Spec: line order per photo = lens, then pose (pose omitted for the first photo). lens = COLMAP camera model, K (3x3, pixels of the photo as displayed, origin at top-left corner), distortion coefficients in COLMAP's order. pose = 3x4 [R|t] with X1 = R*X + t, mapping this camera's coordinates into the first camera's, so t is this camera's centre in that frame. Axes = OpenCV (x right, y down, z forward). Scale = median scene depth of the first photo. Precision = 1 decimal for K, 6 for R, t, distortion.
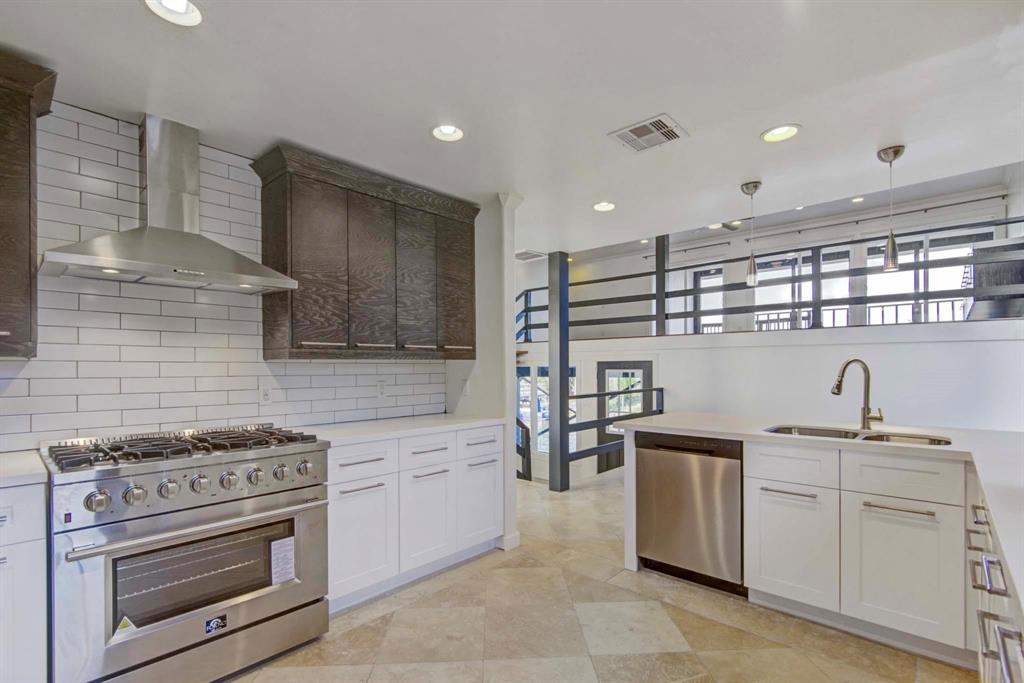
lens RADIAL K [[478.5, 0, 525.5], [0, 478.5, 368.6], [0, 0, 1]] dist [-0.004255, -0.000164]
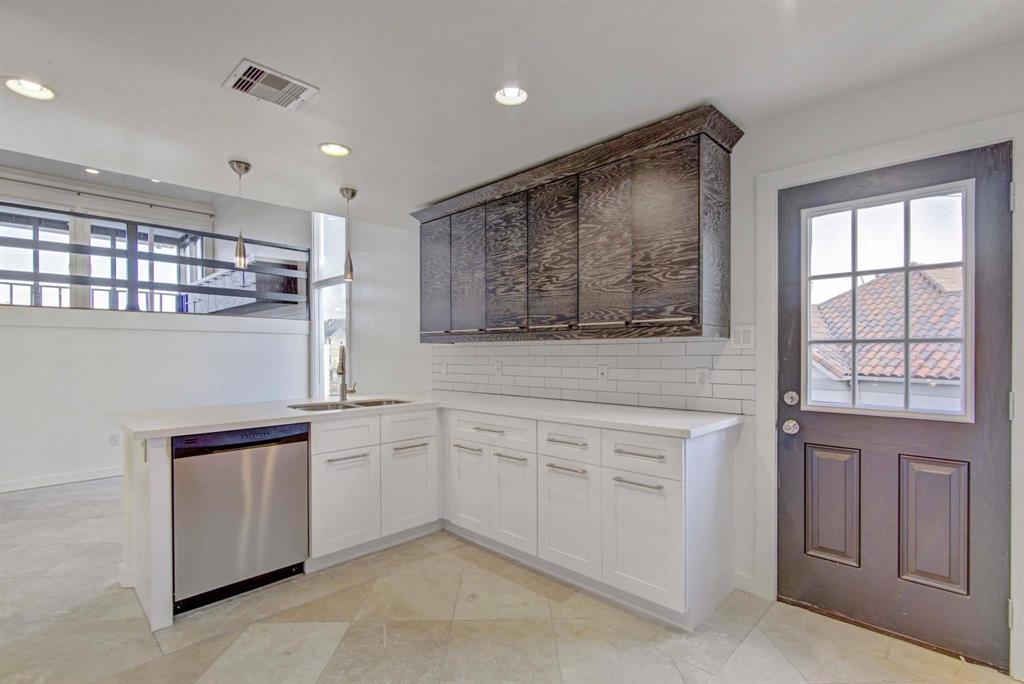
lens RADIAL K [[478.5, 0, 509.9], [0, 478.5, 351.8], [0, 0, 1]] dist [-0.004255, -0.000164]
pose [[0.043037, 0.004671, 0.999063, -0.273953], [0.004817, 0.999976, -0.004883, 0.001699], [-0.999062, 0.005023, 0.043014, 0.241812]]
